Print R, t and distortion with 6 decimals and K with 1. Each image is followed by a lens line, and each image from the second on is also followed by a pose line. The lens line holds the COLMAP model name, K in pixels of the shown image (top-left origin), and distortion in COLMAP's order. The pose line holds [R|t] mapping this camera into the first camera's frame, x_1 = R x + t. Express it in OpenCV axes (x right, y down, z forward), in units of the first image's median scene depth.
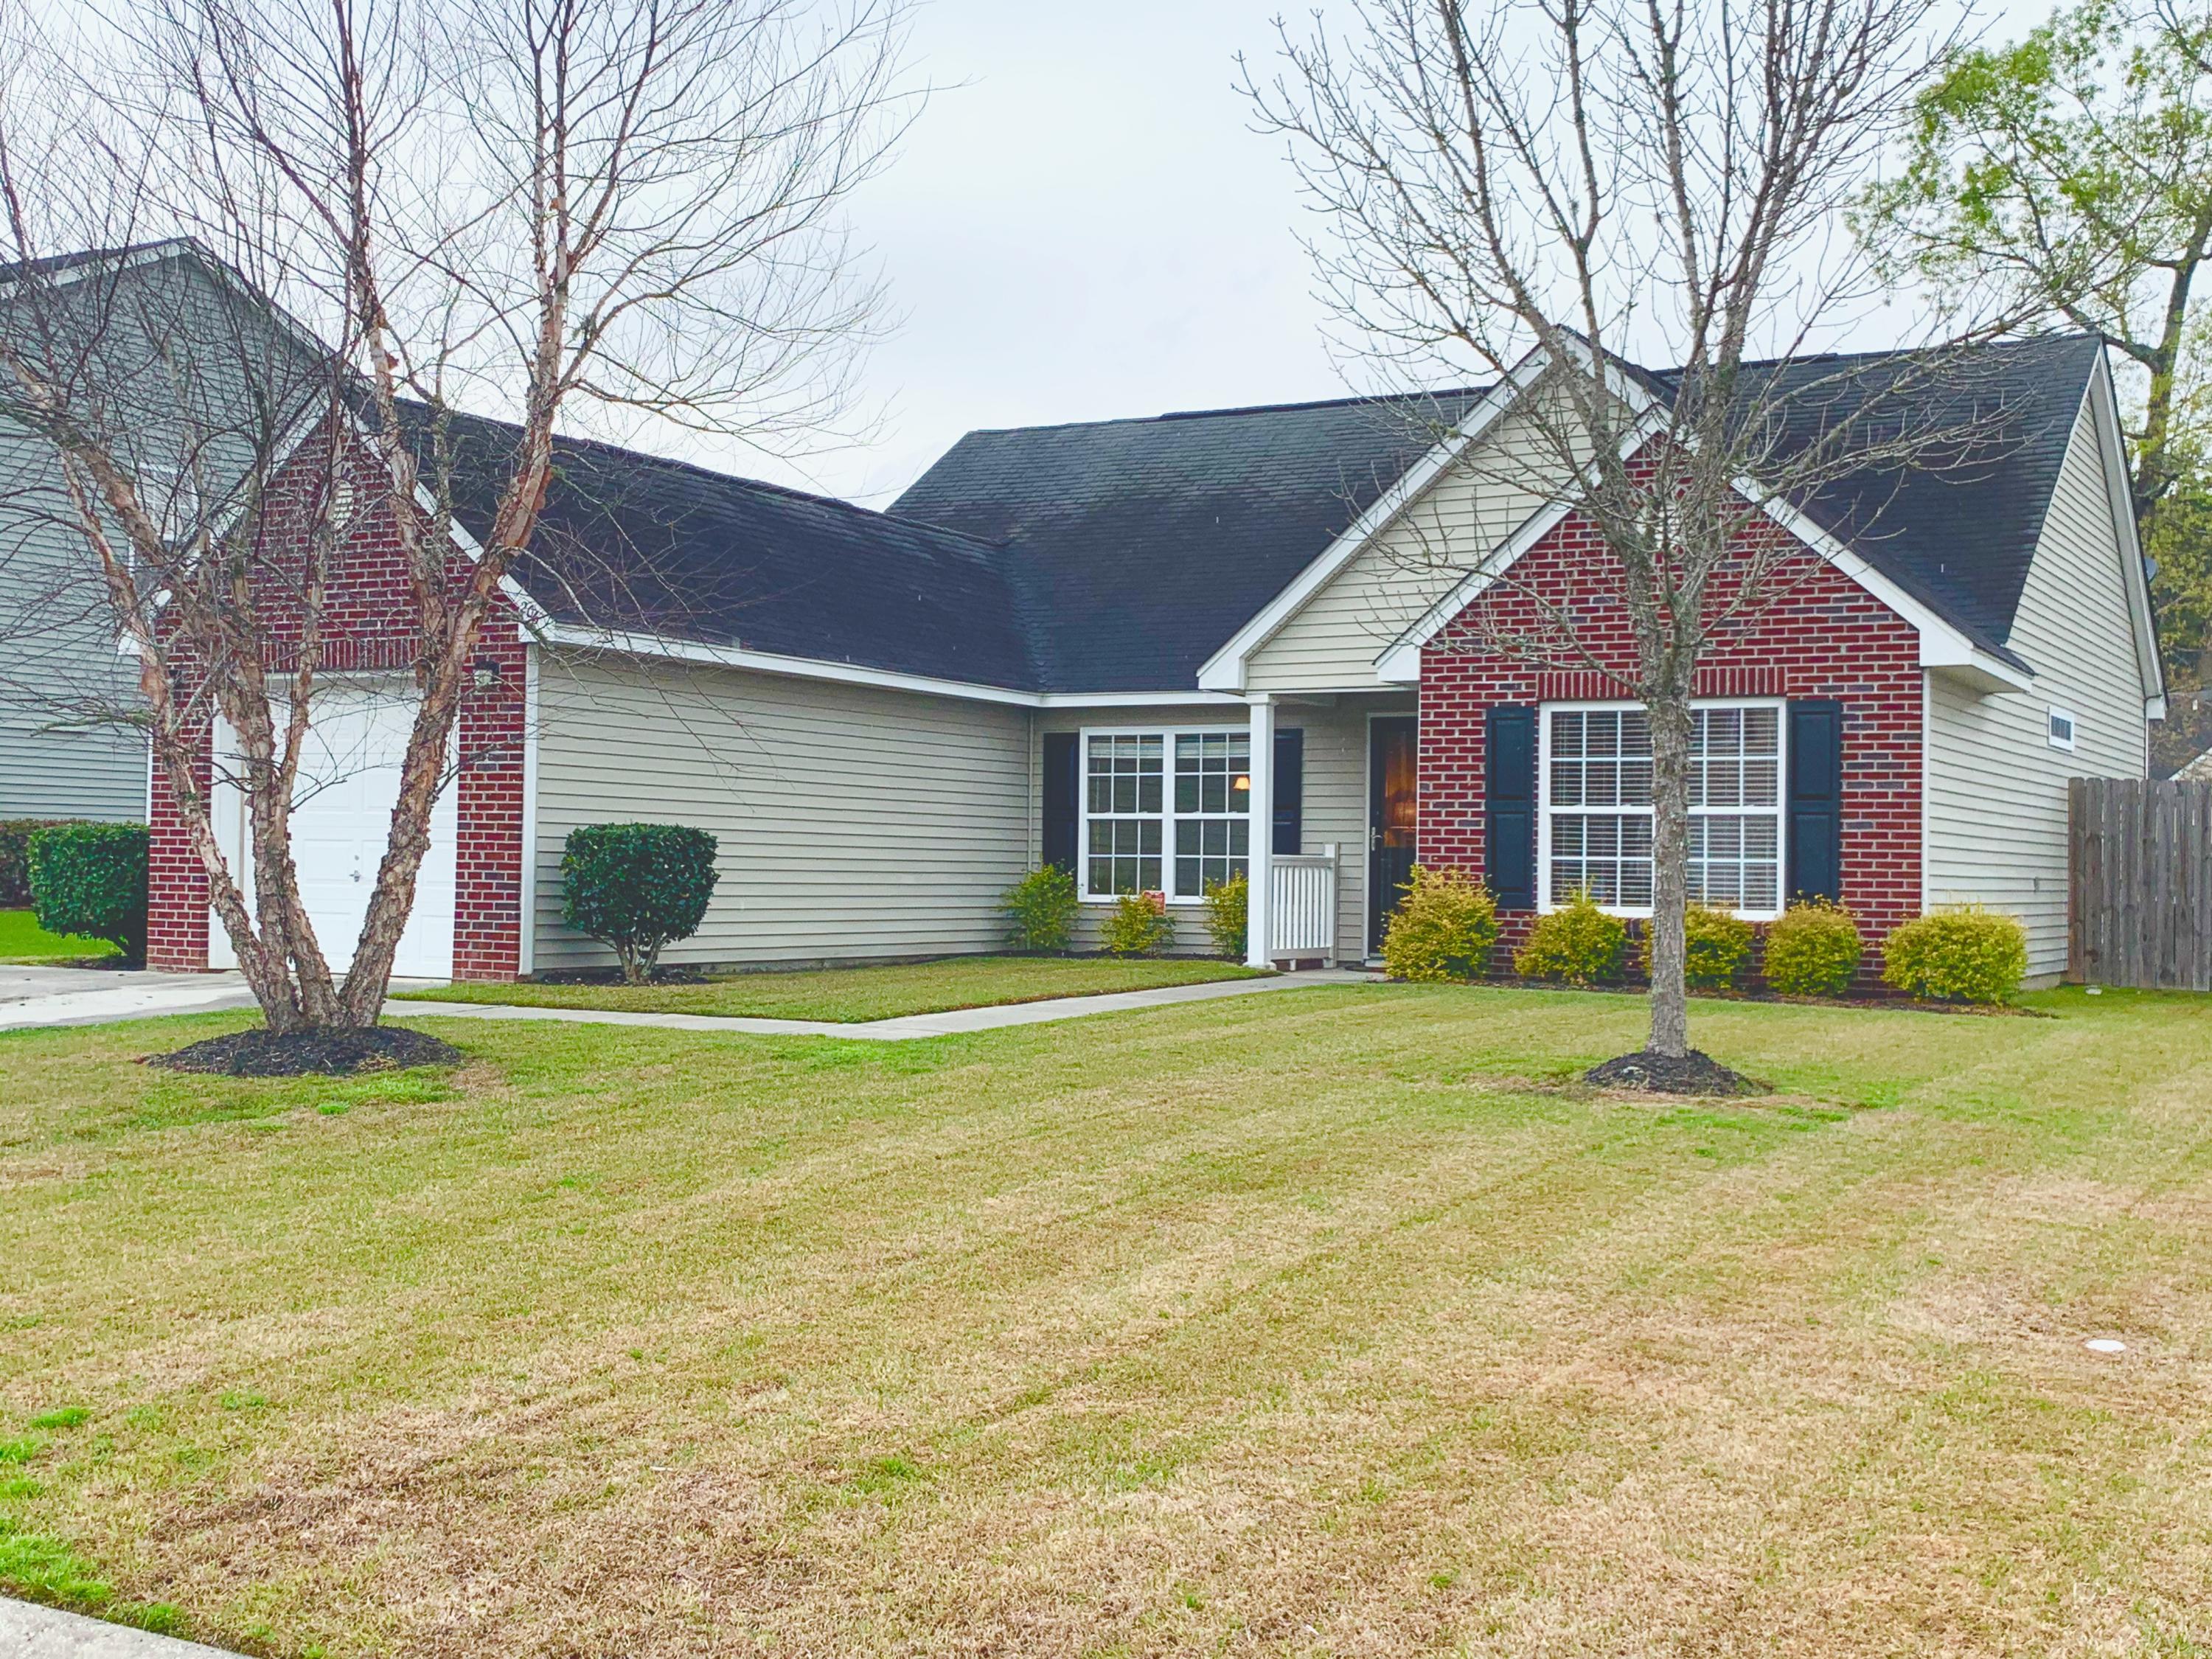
lens RADIAL K [[2569.9, 0, 1126.3], [0, 2569.9, 820.9], [0, 0, 1]] dist [0.072366, 0.000000]
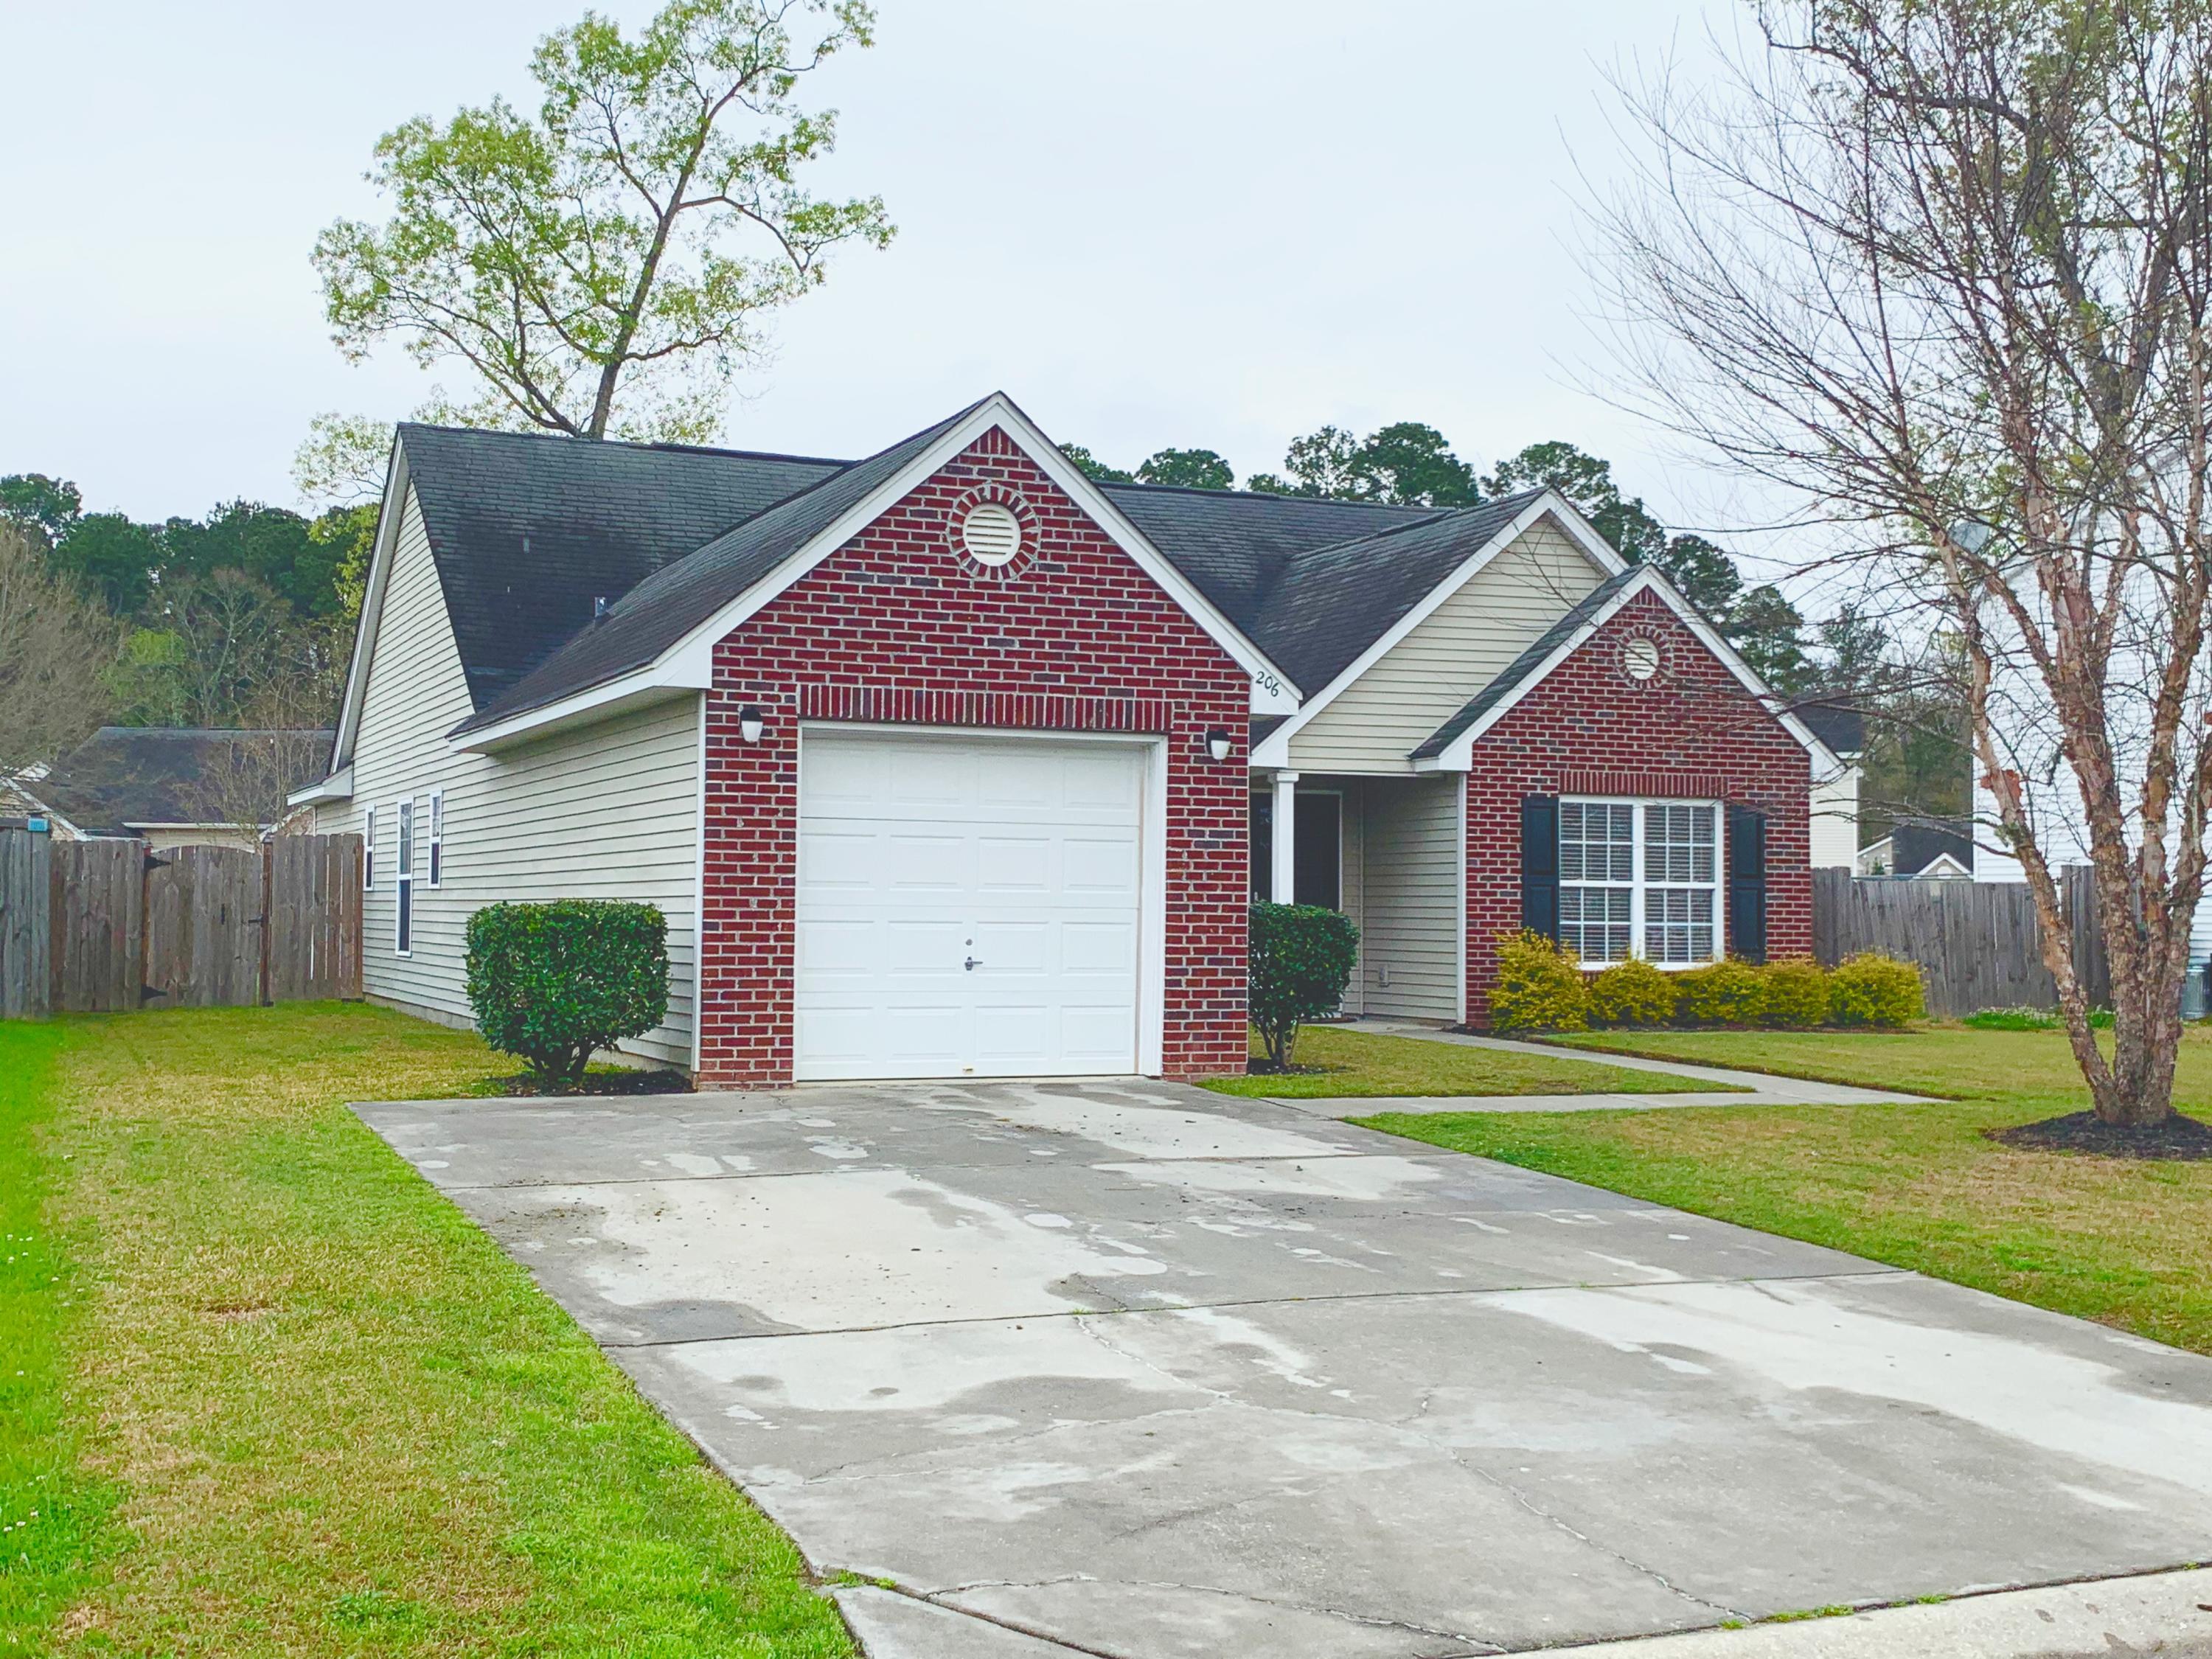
lens RADIAL K [[2569.9, 0, 1116.9], [0, 2569.9, 830.1], [0, 0, 1]] dist [0.072366, 0.000000]
pose [[0.603809, 0.015013, 0.796987, -0.976032], [-0.014412, 0.999865, -0.007916, -0.017545], [-0.796998, -0.006707, 0.603944, 0.454144]]
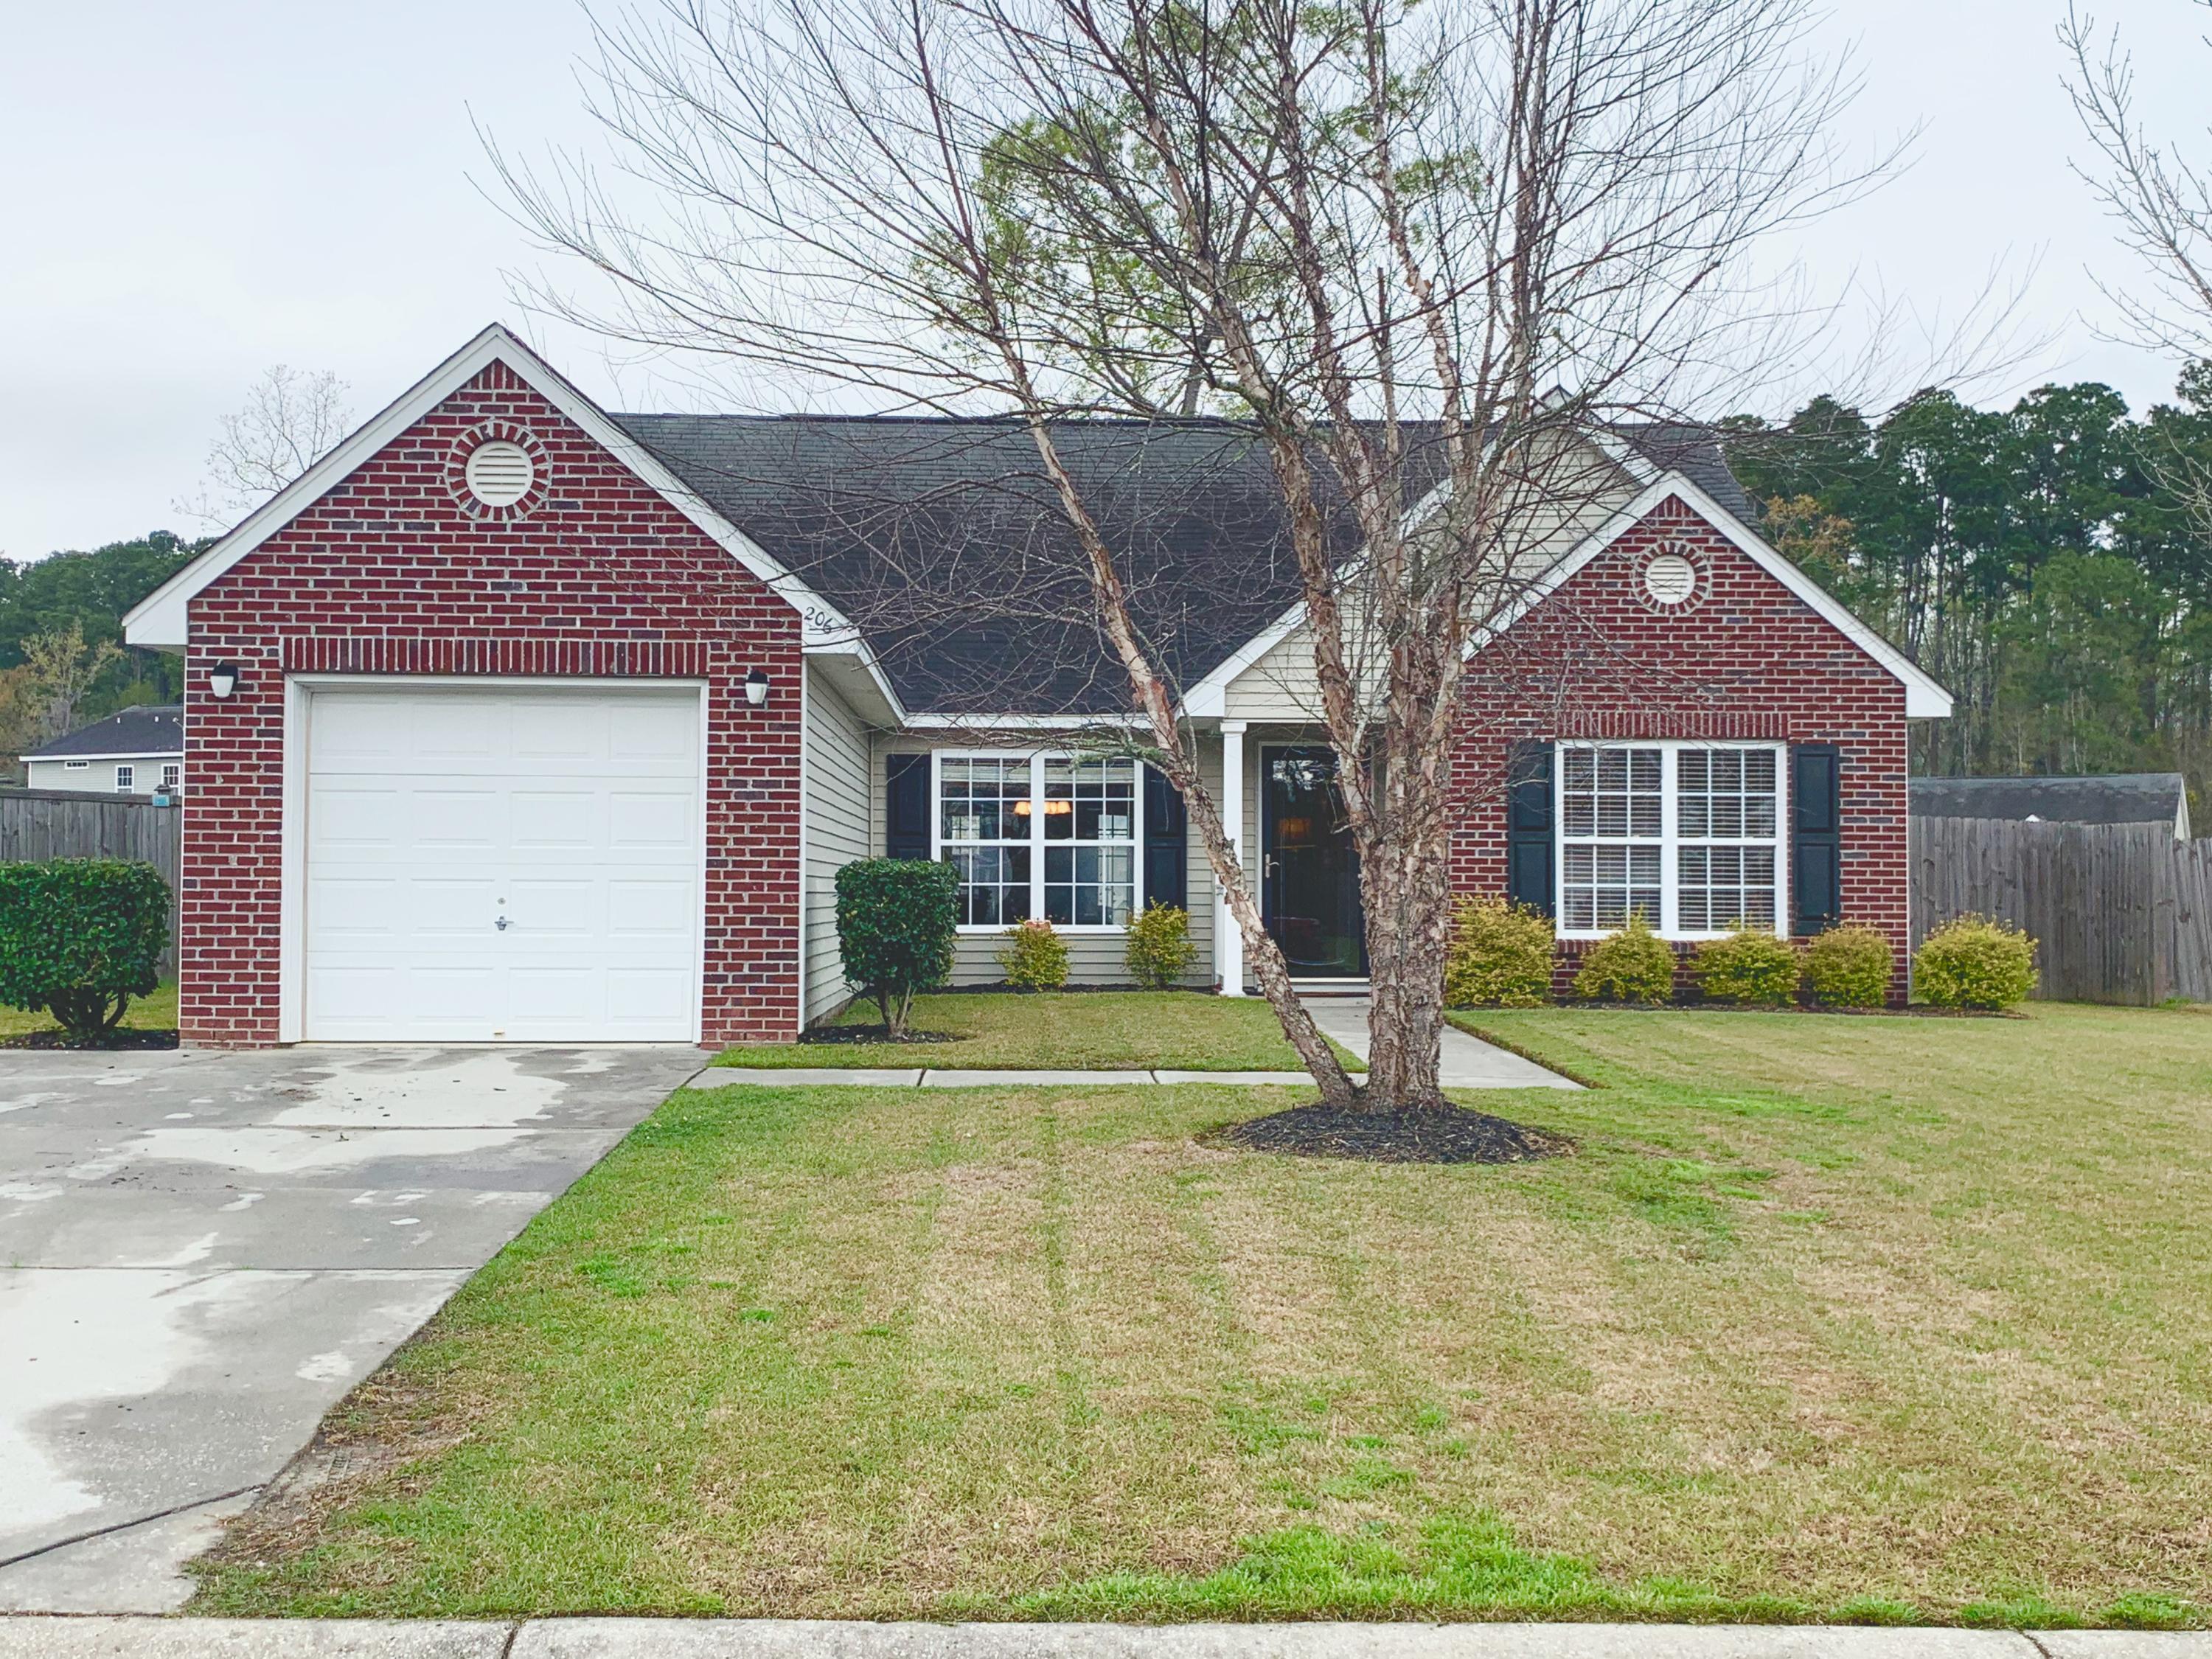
lens RADIAL K [[2569.9, 0, 1122.9], [0, 2569.9, 834.2], [0, 0, 1]] dist [0.072366, 0.000000]
pose [[0.852895, -0.000043, 0.522083, -0.573483], [-0.002224, 0.999991, 0.003716, -0.010849], [-0.522078, -0.004330, 0.852887, 0.196267]]
